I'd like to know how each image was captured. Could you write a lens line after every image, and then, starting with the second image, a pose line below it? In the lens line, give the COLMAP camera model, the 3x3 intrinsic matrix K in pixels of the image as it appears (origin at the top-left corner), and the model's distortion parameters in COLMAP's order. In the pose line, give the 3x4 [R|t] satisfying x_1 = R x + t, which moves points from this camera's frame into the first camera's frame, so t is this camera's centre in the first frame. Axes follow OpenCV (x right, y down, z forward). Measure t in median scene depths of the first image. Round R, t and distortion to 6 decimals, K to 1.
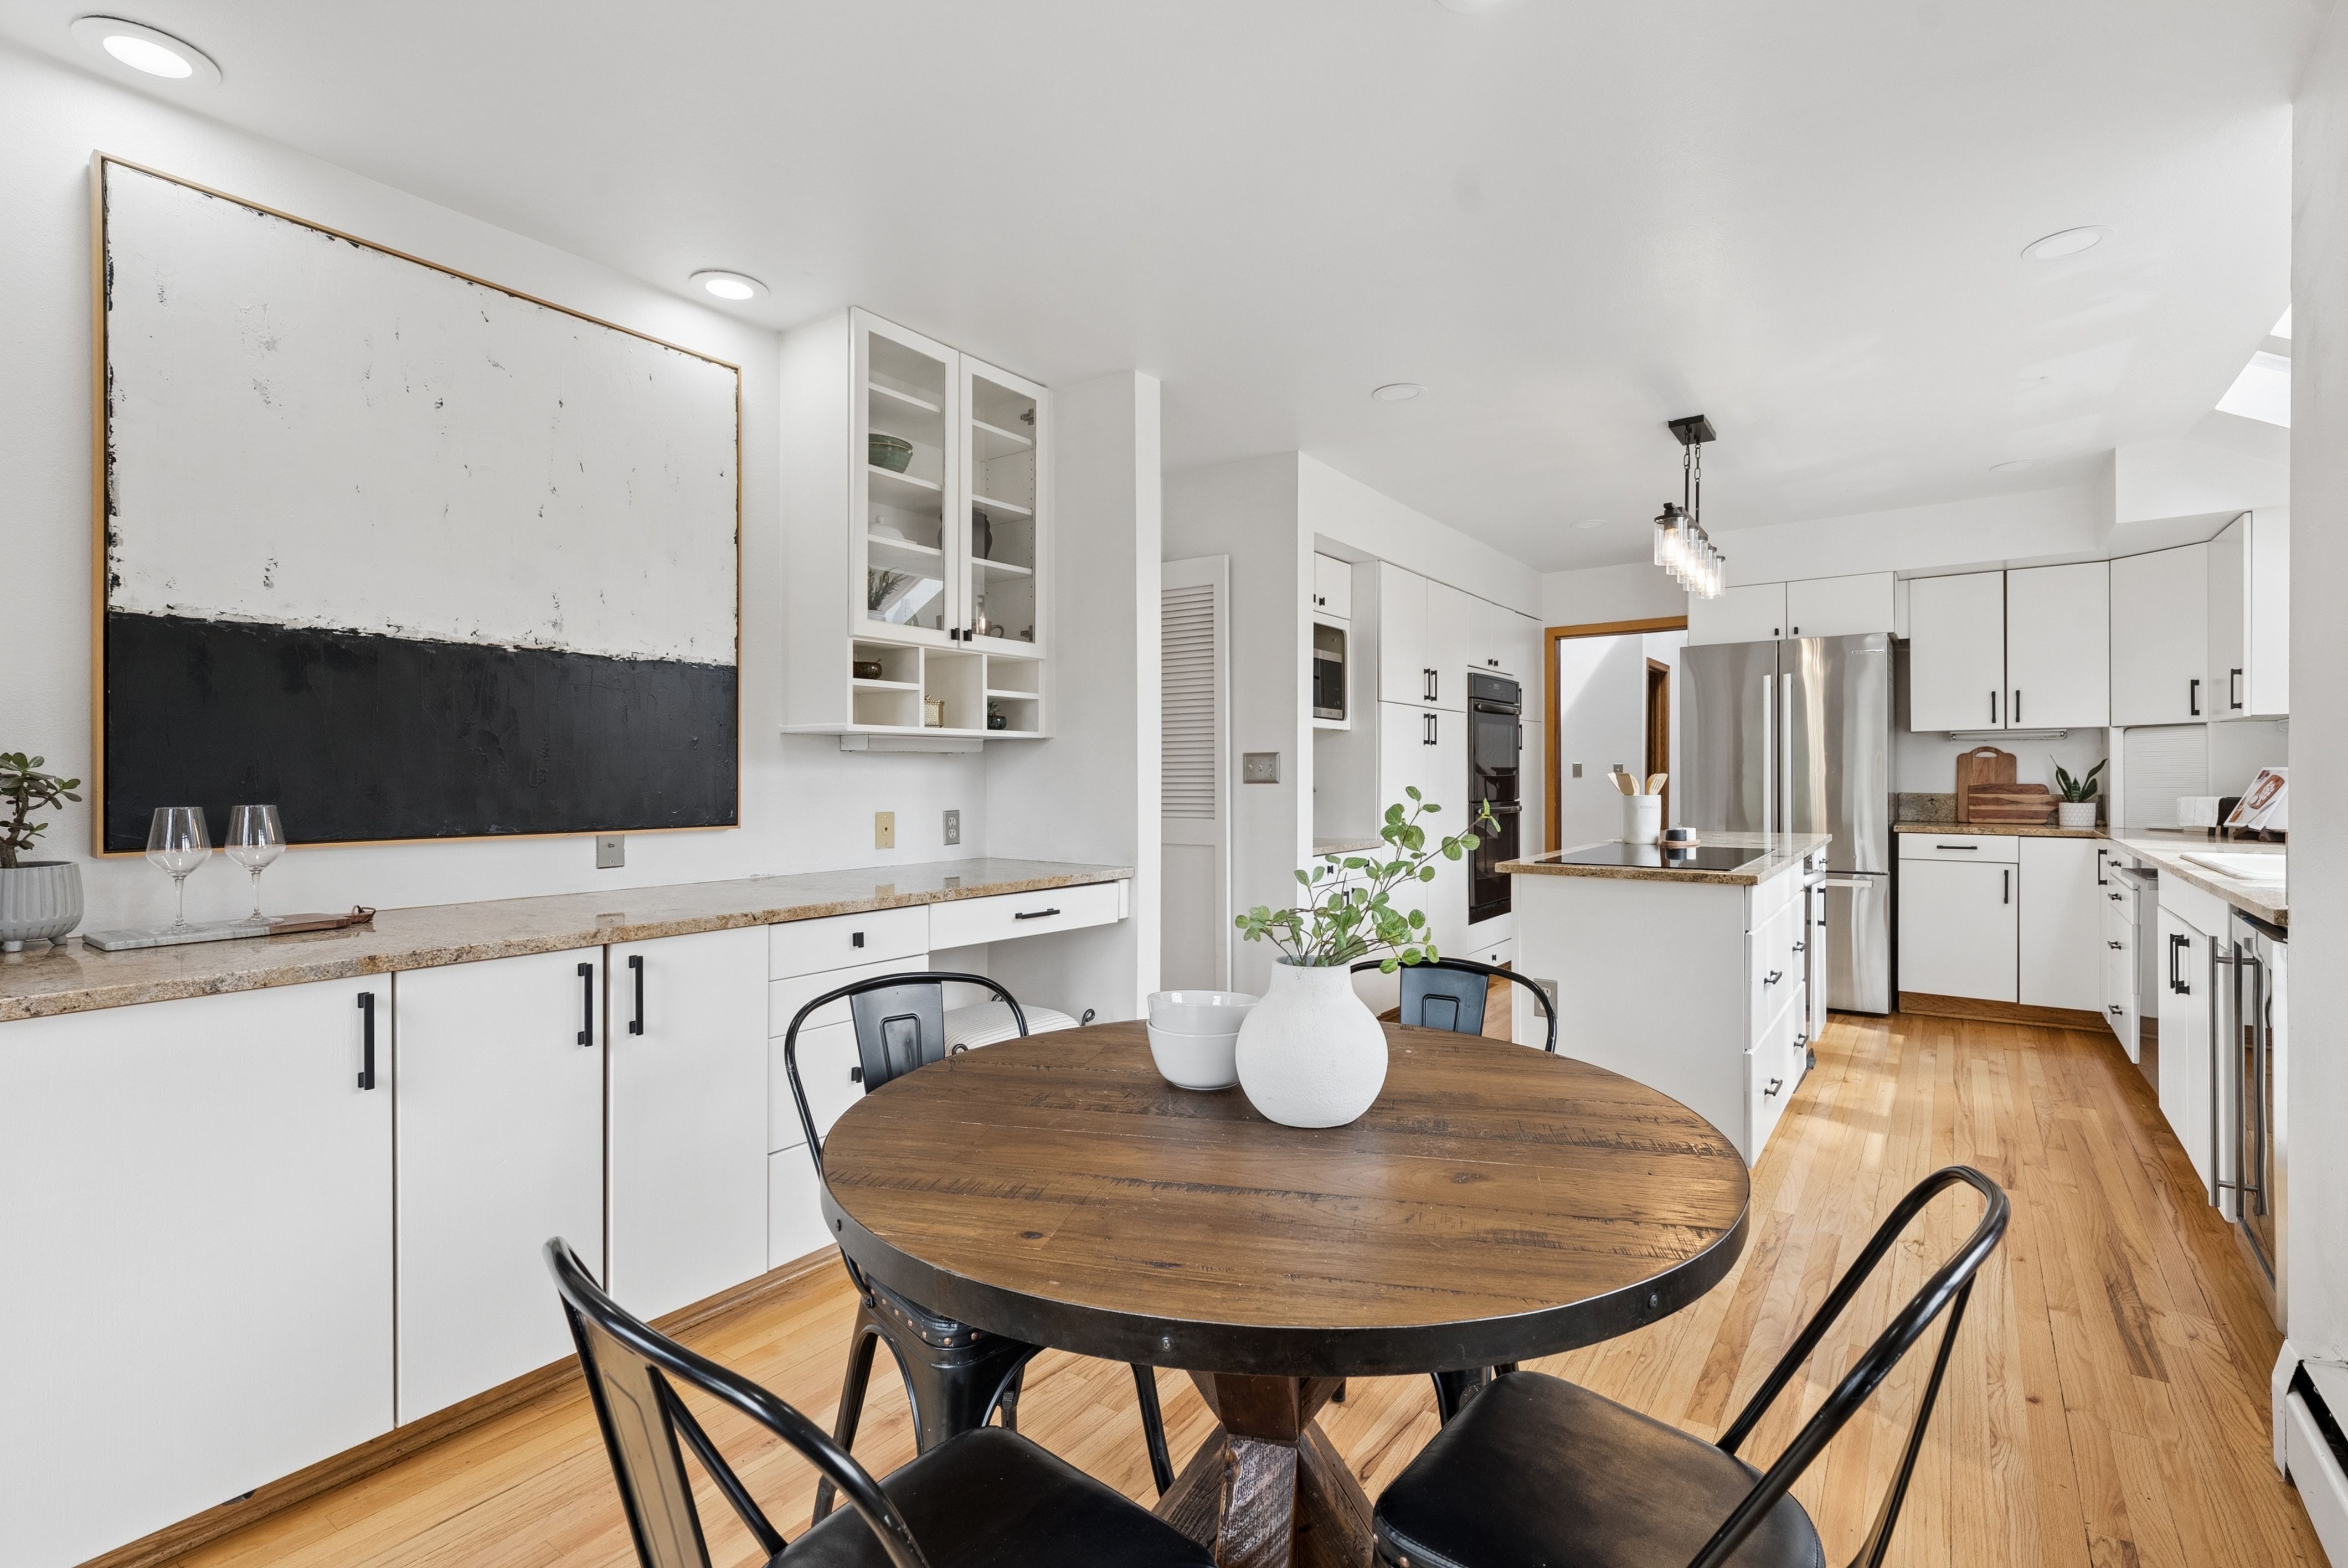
lens RADIAL K [[1073.8, 0, 1180.7], [0, 1073.8, 775.8], [0, 0, 1]] dist [-0.001023, -0.000154]
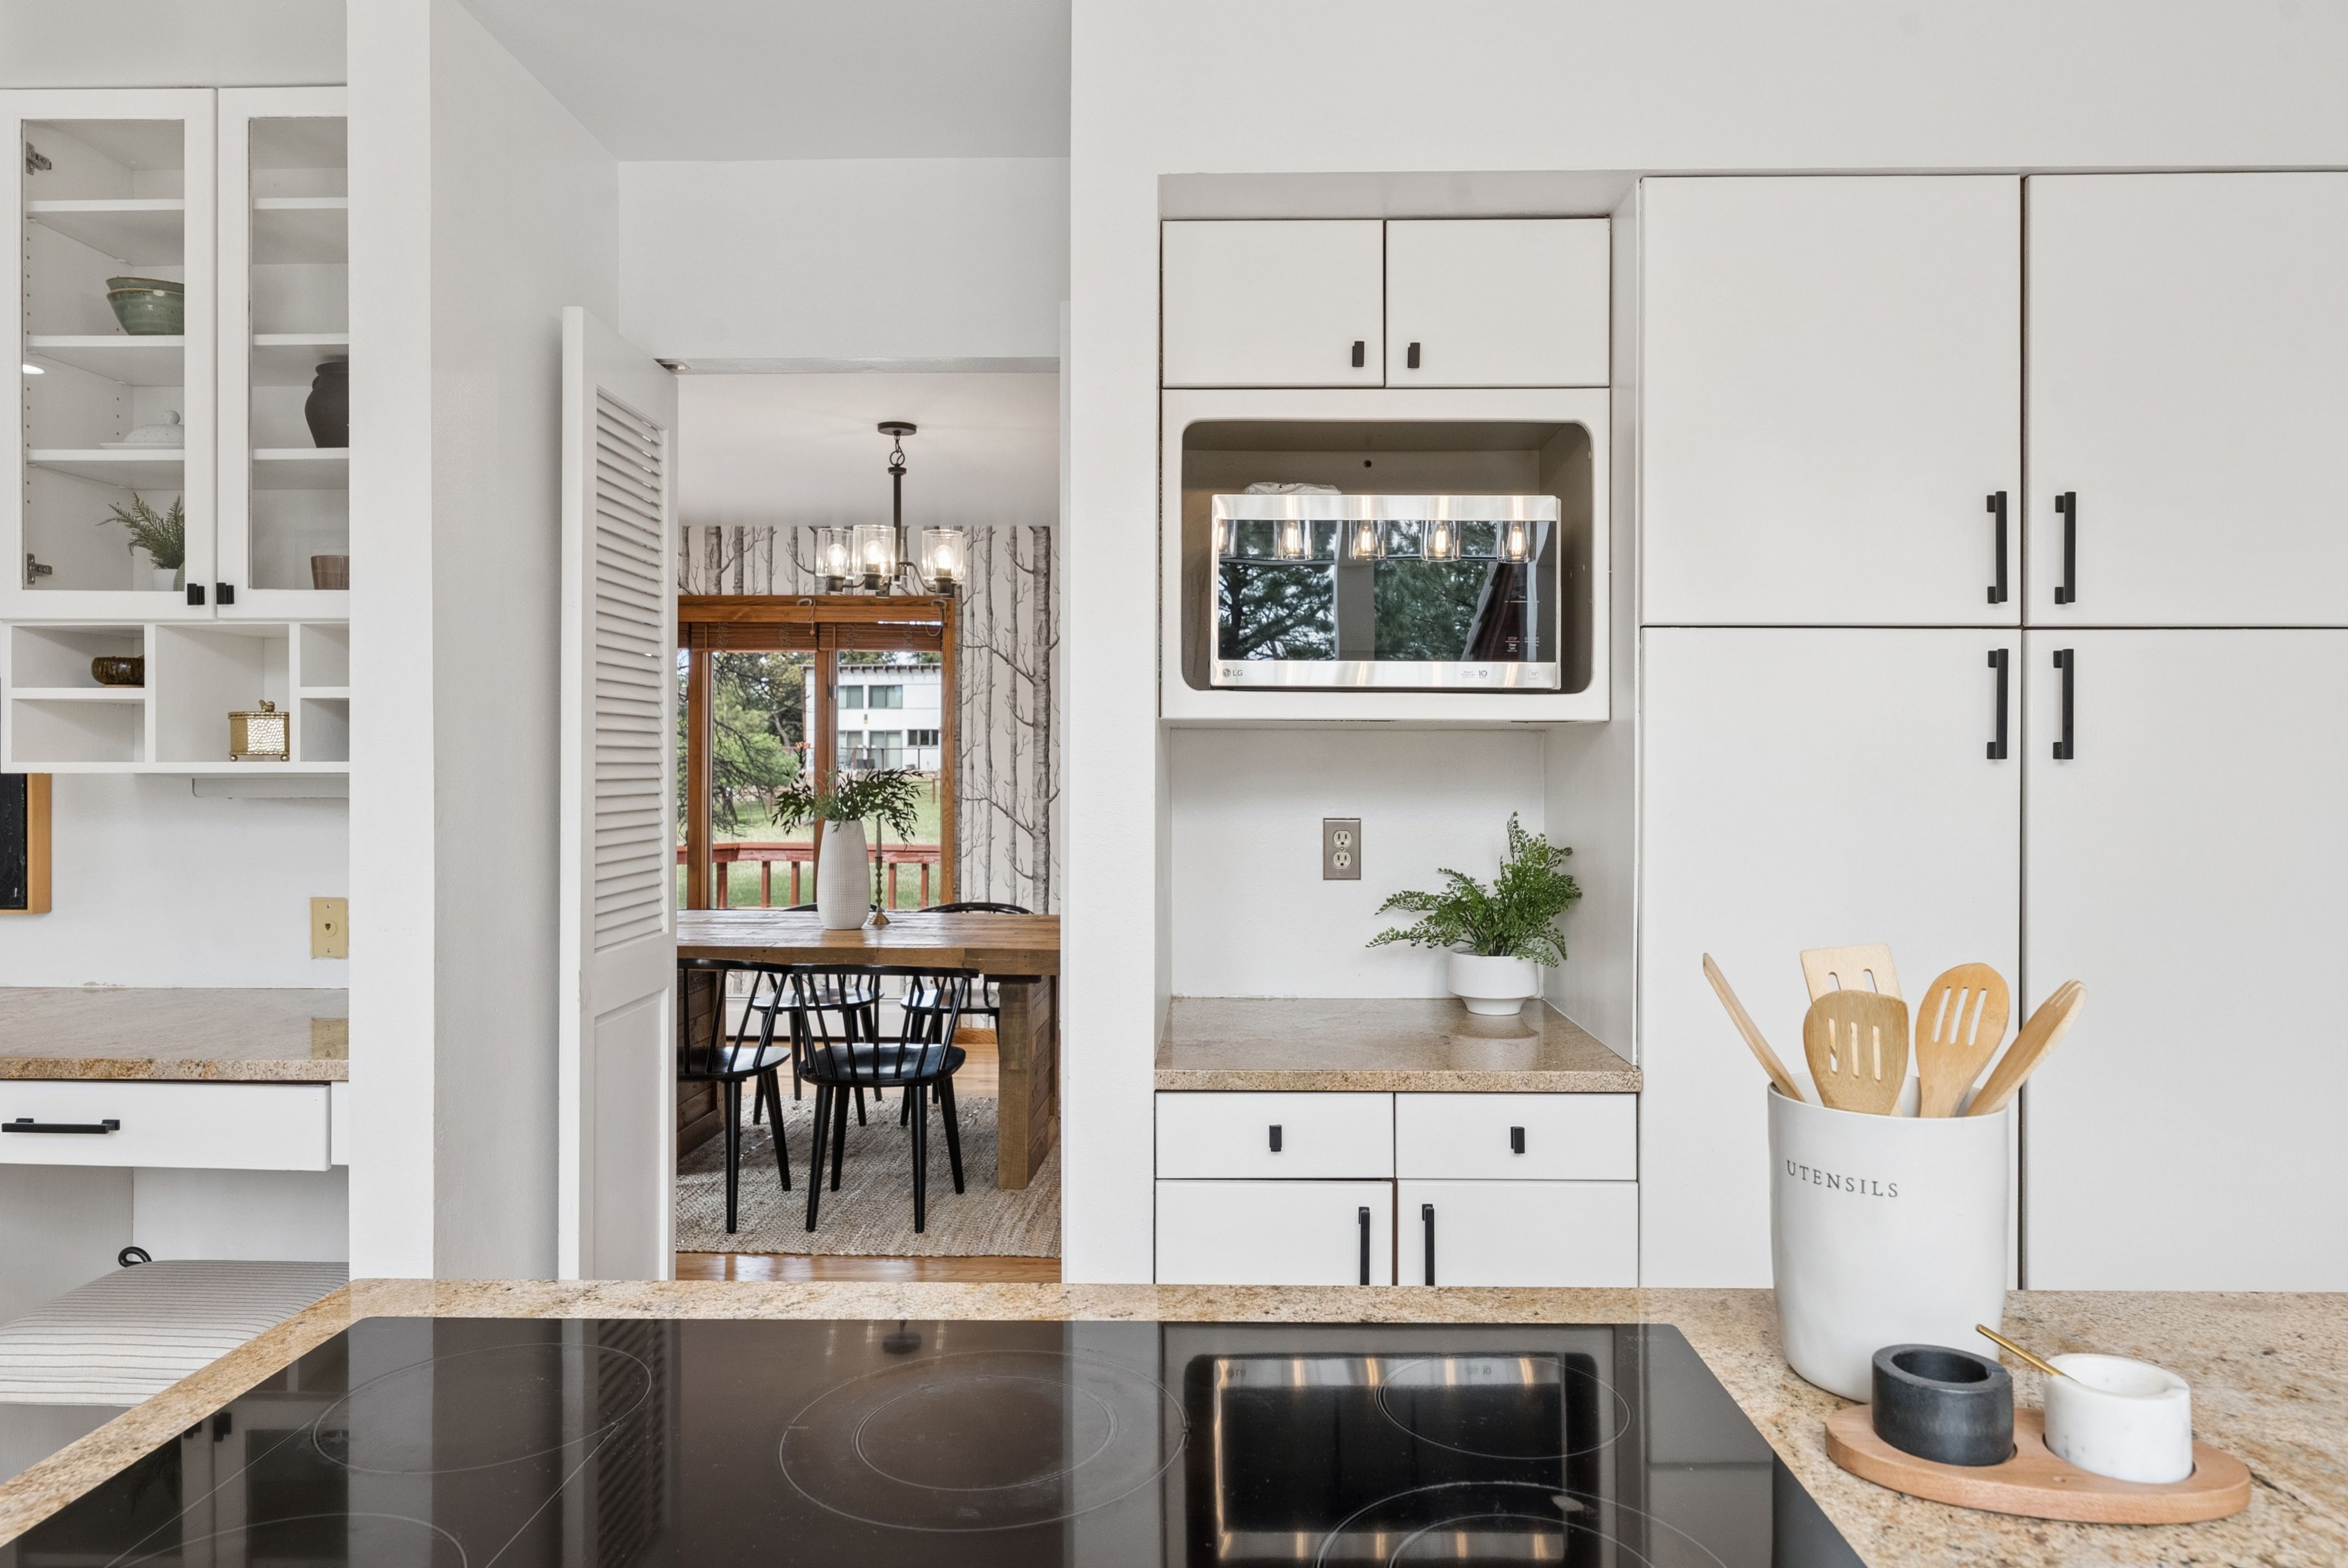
lens RADIAL K [[1467.3, 0, 1172.7], [0, 1467.3, 767.4], [0, 0, 1]] dist [0.000497, -0.000042]
pose [[0.562372, 0.002432, -0.826881, 0.455884], [-0.003493, 0.999994, 0.000566, -0.028176], [0.826877, 0.002570, 0.562377, 0.634530]]
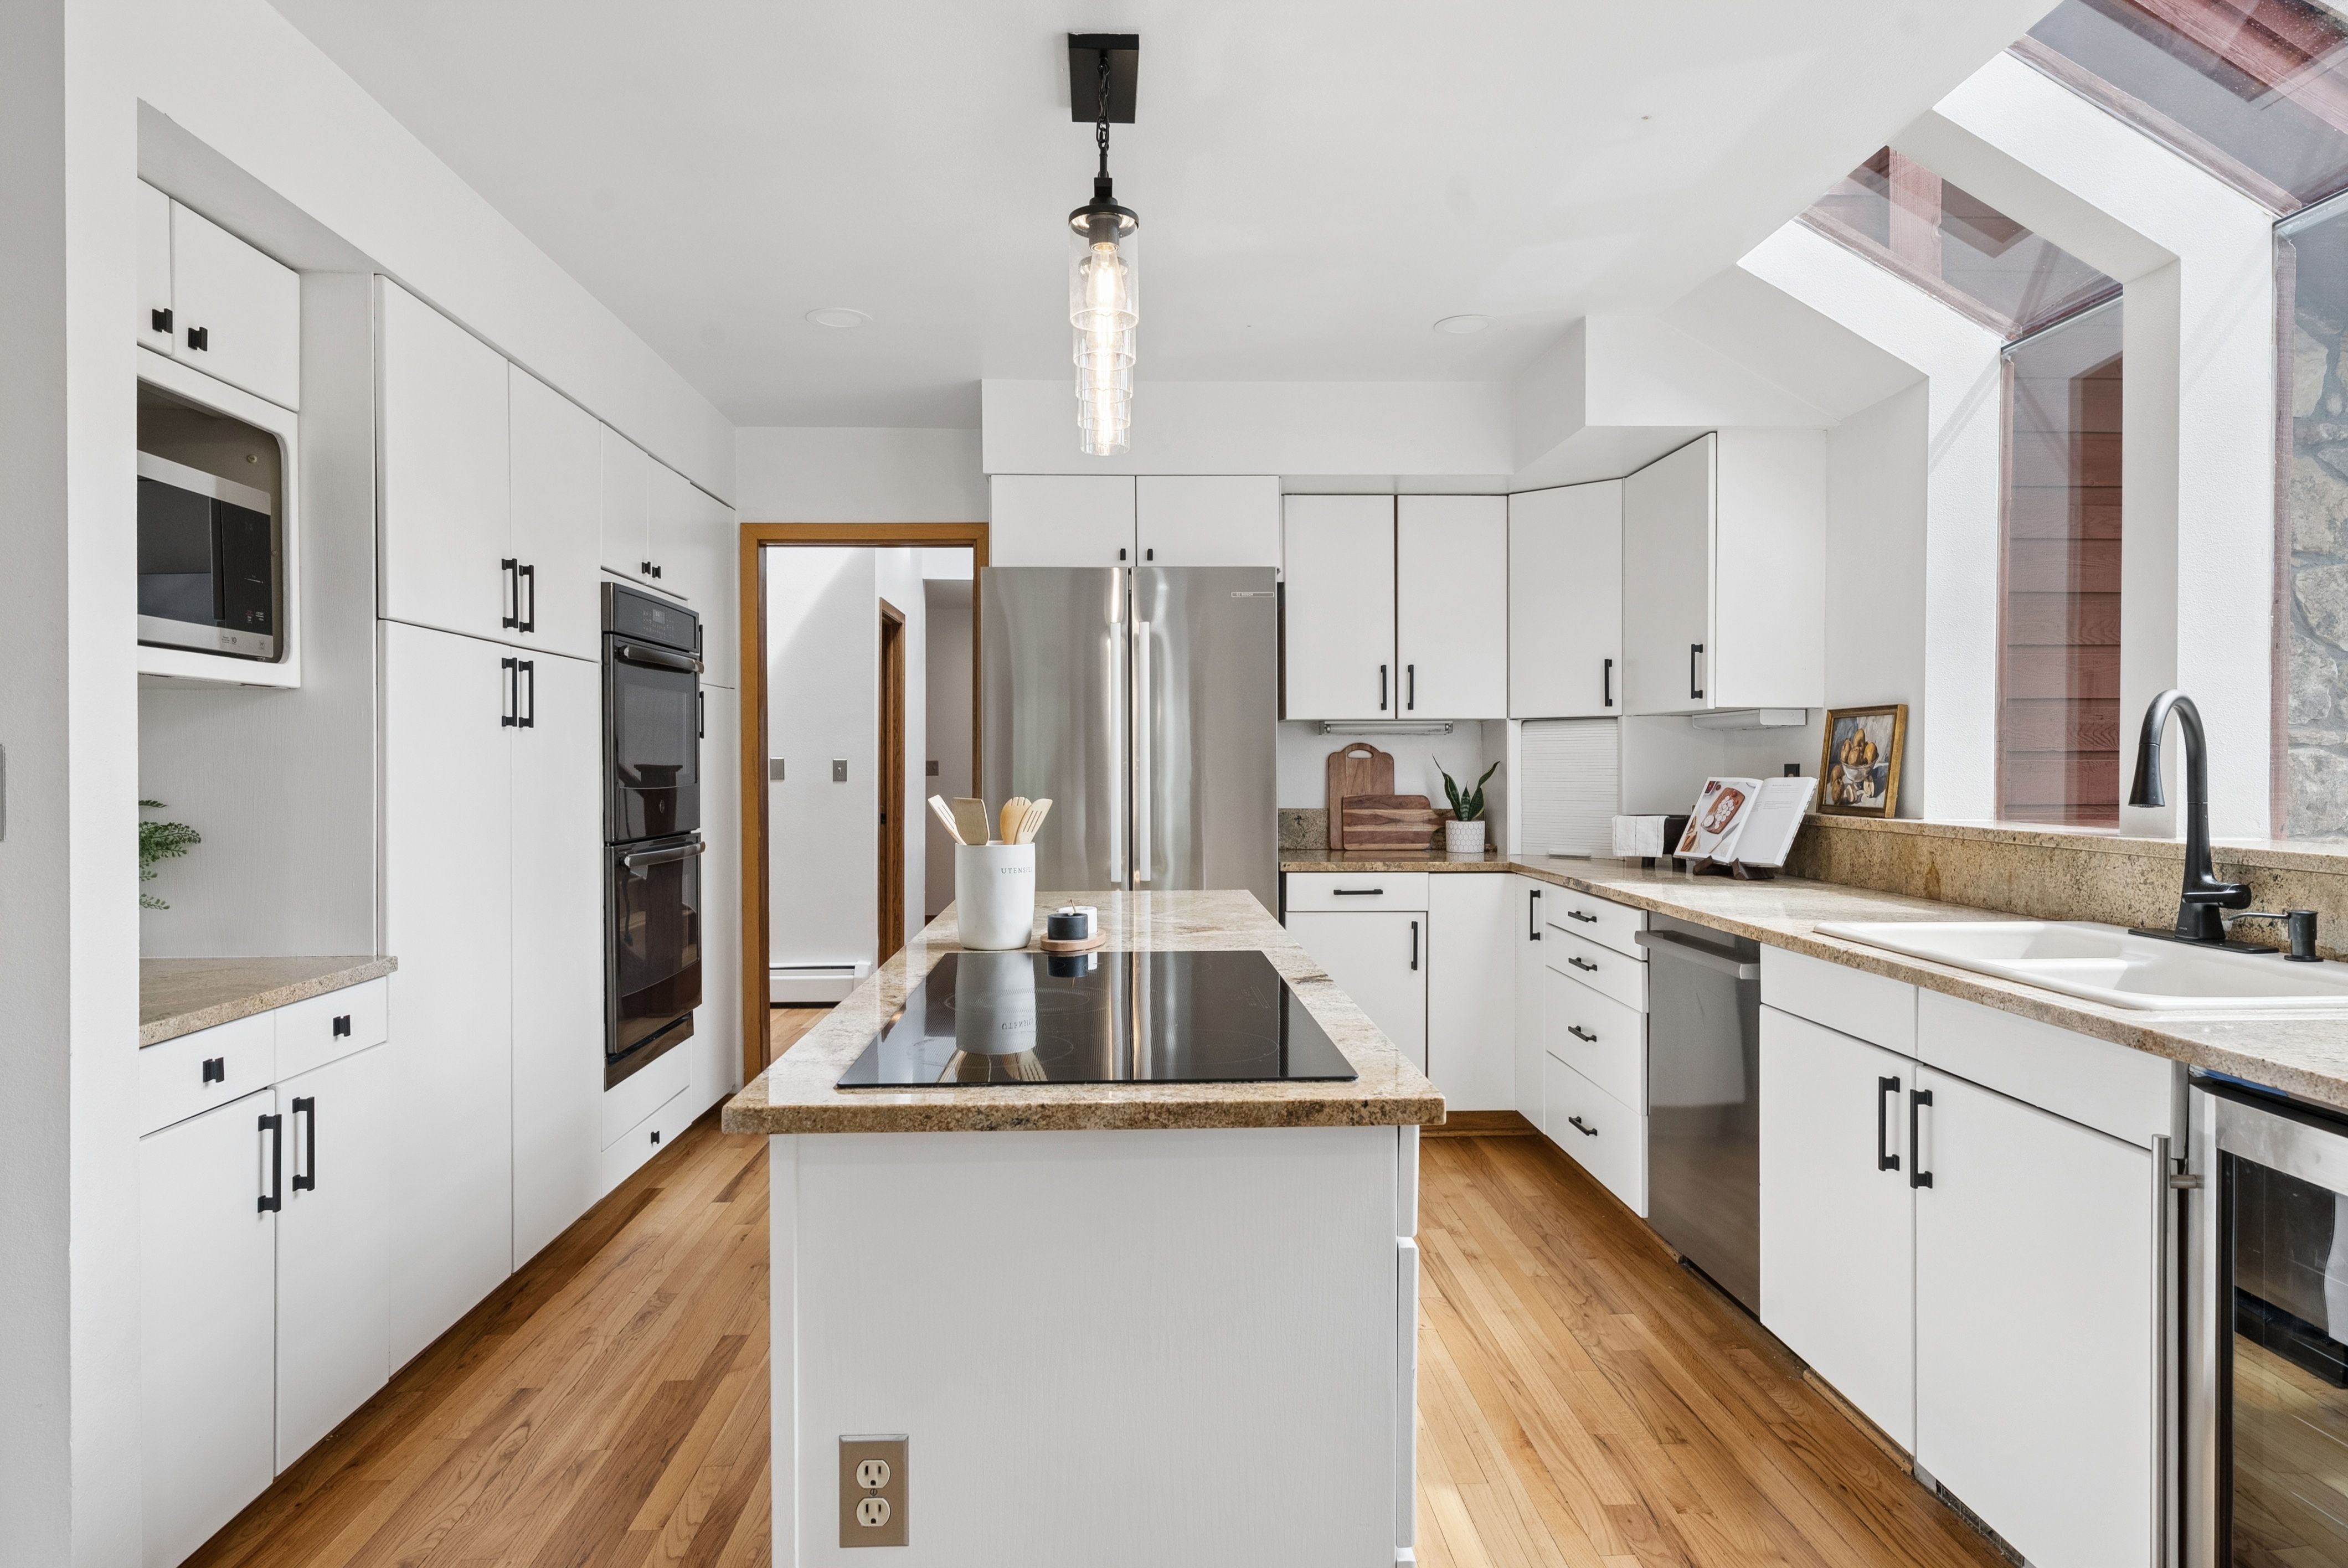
lens RADIAL K [[1371.7, 0, 1177.2], [0, 1371.7, 774.4], [0, 0, 1]] dist [0.004177, 0.000546]
pose [[0.785307, -0.003919, 0.619095, 0.097244], [0.000035, 0.999980, 0.006287, -0.013181], [-0.619107, -0.004916, 0.785291, 0.392734]]
